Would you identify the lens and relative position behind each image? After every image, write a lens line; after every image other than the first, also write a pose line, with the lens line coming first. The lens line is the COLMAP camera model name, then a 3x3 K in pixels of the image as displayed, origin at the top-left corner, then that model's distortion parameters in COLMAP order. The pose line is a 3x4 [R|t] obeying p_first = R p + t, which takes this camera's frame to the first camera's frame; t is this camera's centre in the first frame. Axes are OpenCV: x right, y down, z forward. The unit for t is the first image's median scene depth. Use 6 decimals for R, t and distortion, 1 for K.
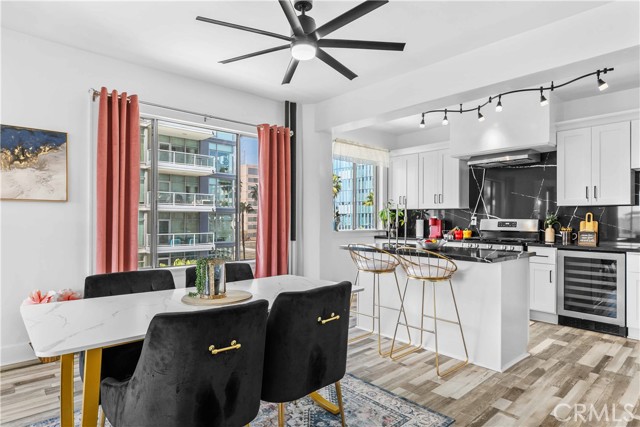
lens RADIAL K [[365.3, 0, 319.2], [0, 365.3, 218.2], [0, 0, 1]] dist [0.002774, -0.000161]
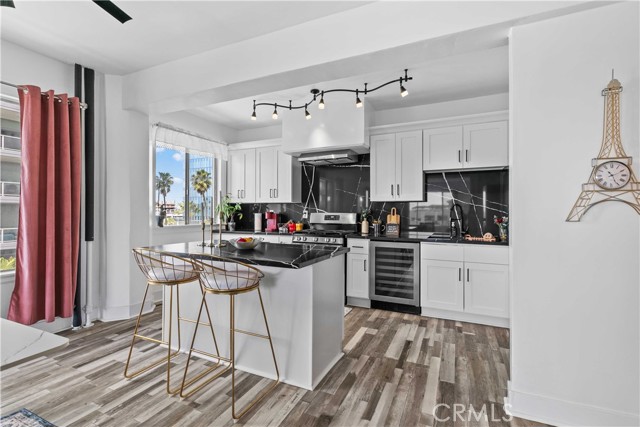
lens RADIAL K [[297.1, 0, 323.6], [0, 297.1, 211.3], [0, 0, 1]] dist [0.002882, 0.000285]
pose [[0.917982, -0.001126, 0.396621, 0.146608], [0.000002, 0.999996, 0.002835, -0.005515], [-0.396622, -0.002601, 0.917978, 0.204251]]
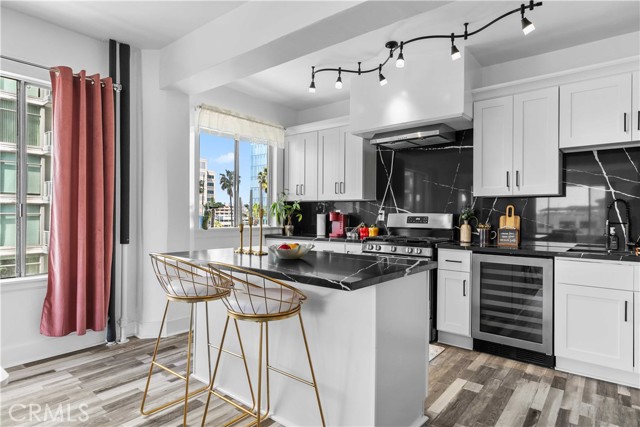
lens RADIAL K [[365.0, 0, 323.1], [0, 365.0, 215.2], [0, 0, 1]] dist [0.006323, -0.000224]
pose [[0.986941, 0.000960, 0.161081, 0.194014], [-0.001846, 0.999984, 0.005351, 0.002623], [-0.161073, -0.005579, 0.986927, 0.261839]]
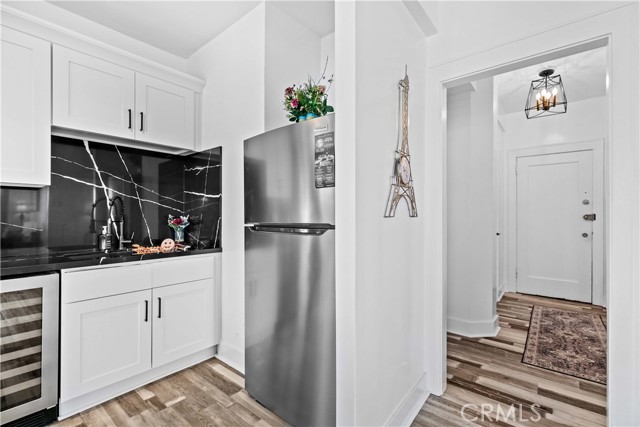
lens RADIAL K [[286.2, 0, 321.6], [0, 286.2, 213.8], [0, 0, 1]] dist [0.001220, 0.000257]
pose [[-0.150960, -0.001245, 0.988539, 0.274079], [-0.005029, 0.999987, 0.000492, 0.004086], [-0.988527, -0.004897, -0.150964, 0.534105]]
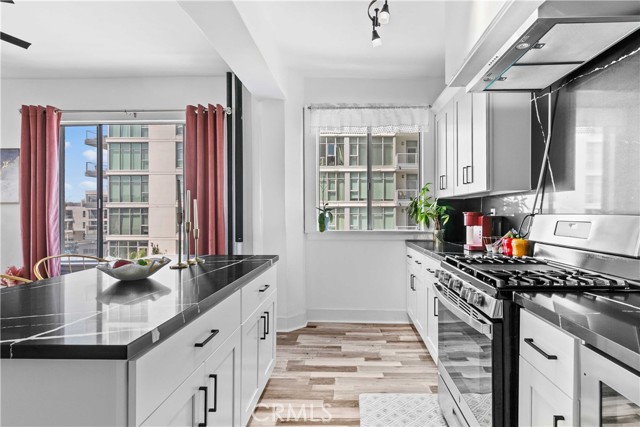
lens RADIAL K [[321.3, 0, 342.1], [0, 321.3, 213.0], [0, 0, 1]] dist [0.000273, -0.000196]
pose [[0.728689, -0.005427, -0.684824, 0.606375], [0.007502, 0.999972, 0.000058, -0.000937], [0.684804, -0.005180, 0.728709, 0.656692]]
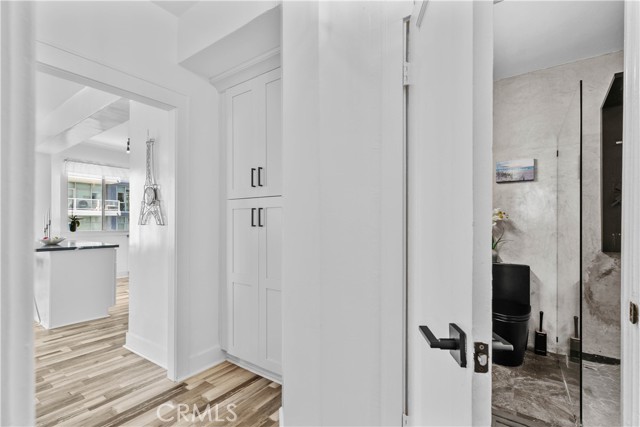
lens RADIAL K [[287.5, 0, 321.0], [0, 287.5, 223.6], [0, 0, 1]] dist [0.001364, 0.000070]
pose [[0.973902, -0.001100, 0.226965, 0.775044], [-0.000435, 0.999977, 0.006716, 0.002386], [-0.226967, -0.006639, 0.973880, -0.196701]]
